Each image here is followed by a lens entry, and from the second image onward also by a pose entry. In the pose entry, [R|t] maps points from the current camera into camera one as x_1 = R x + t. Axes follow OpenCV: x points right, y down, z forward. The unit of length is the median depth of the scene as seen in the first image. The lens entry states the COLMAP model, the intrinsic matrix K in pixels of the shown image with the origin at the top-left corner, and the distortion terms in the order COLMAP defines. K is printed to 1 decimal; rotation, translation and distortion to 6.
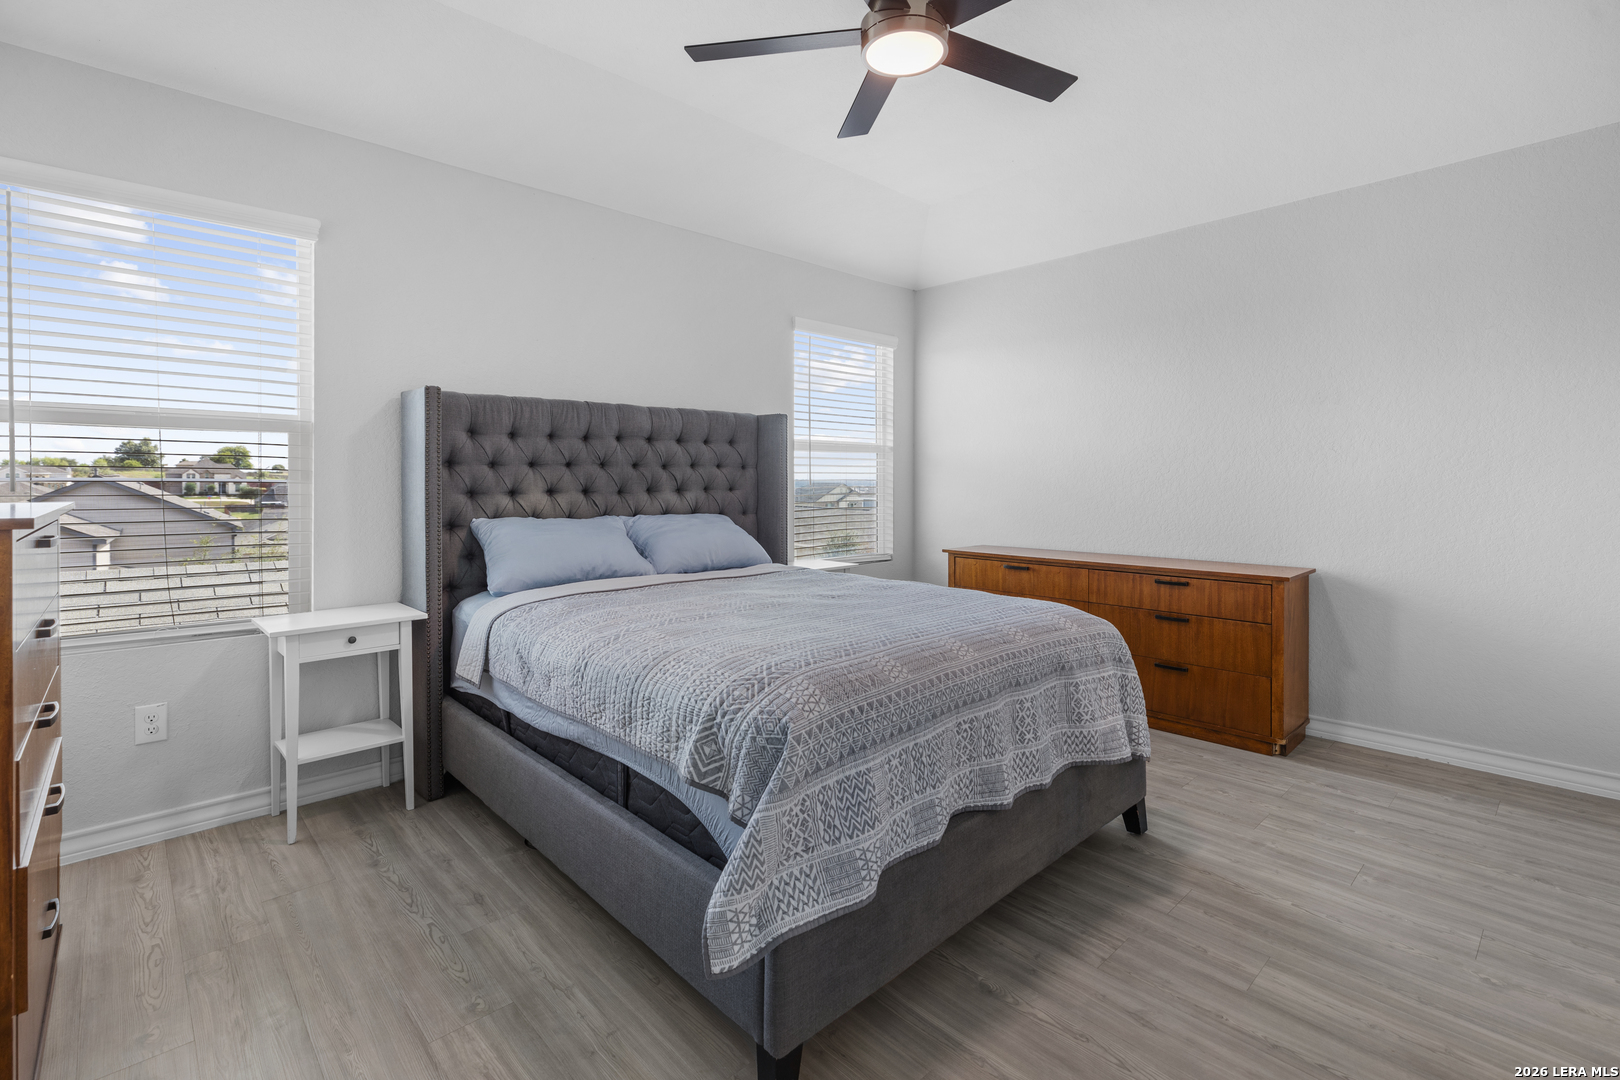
lens RADIAL K [[738.6, 0, 843.4], [0, 738.6, 485.7], [0, 0, 1]] dist [0.005975, -0.001219]
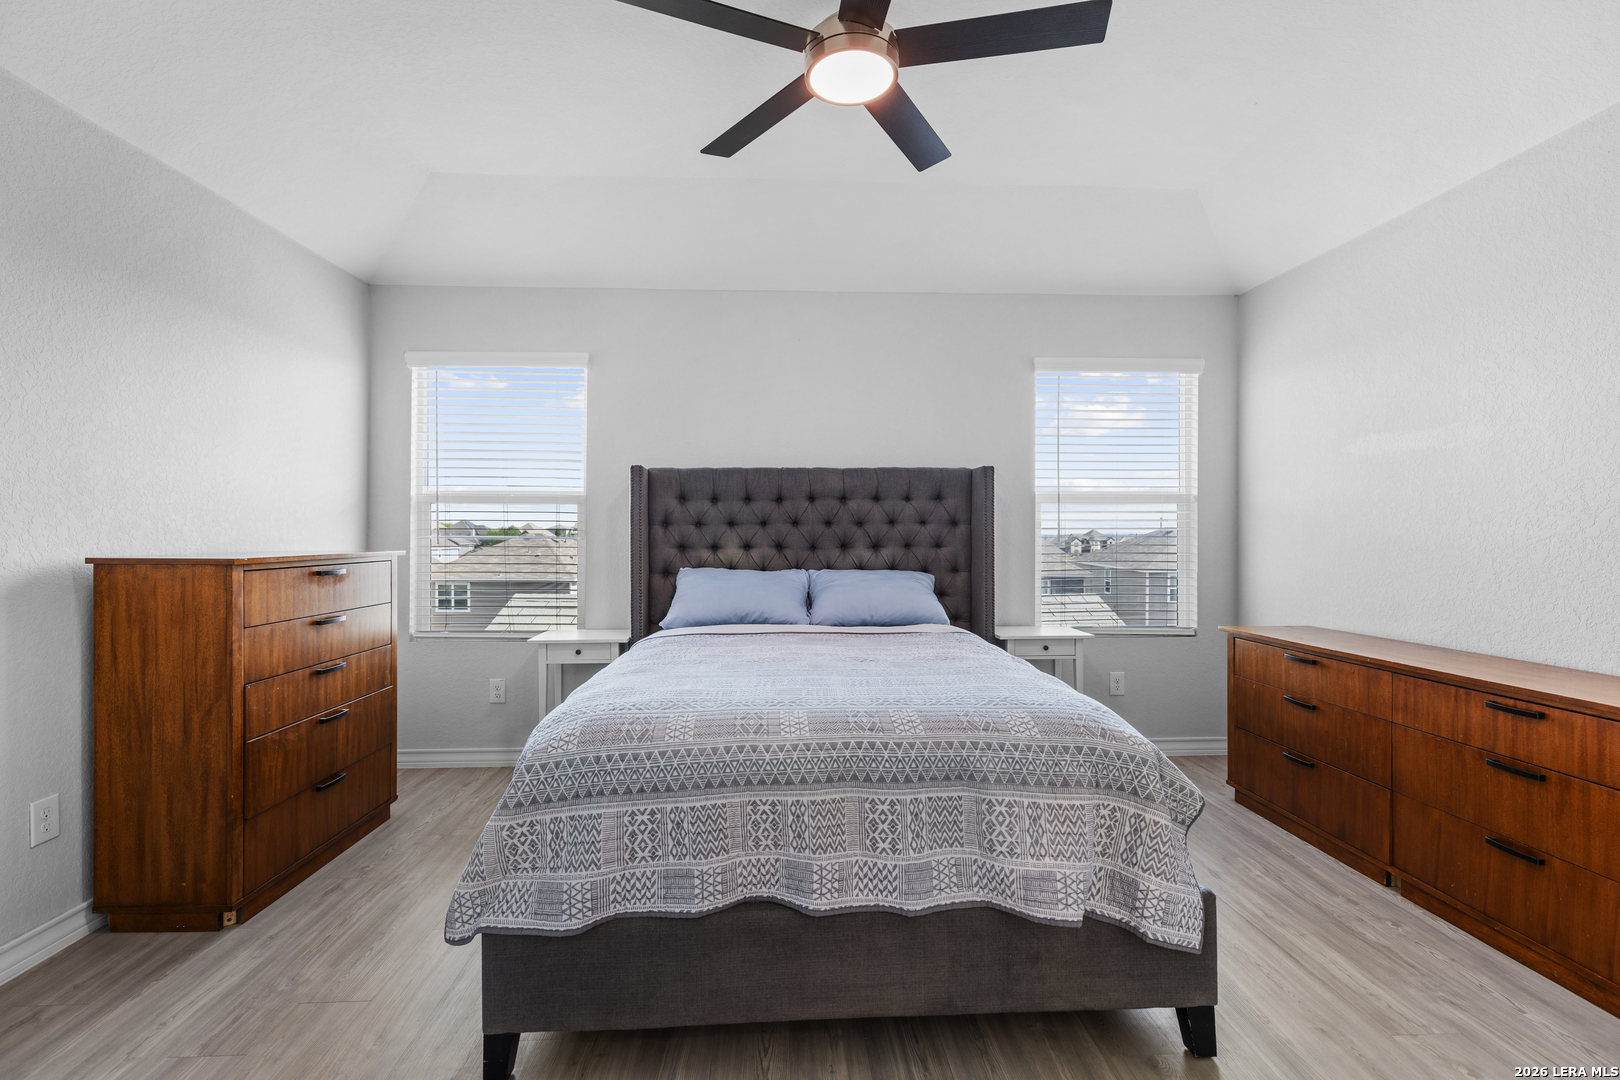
lens RADIAL K [[738.6, 0, 822.7], [0, 738.6, 535.3], [0, 0, 1]] dist [0.005975, -0.001219]
pose [[0.754192, 0.001114, -0.656653, 0.449706], [-0.004936, 0.999980, -0.003973, -0.005822], [0.656636, 0.006238, 0.754182, 0.191260]]
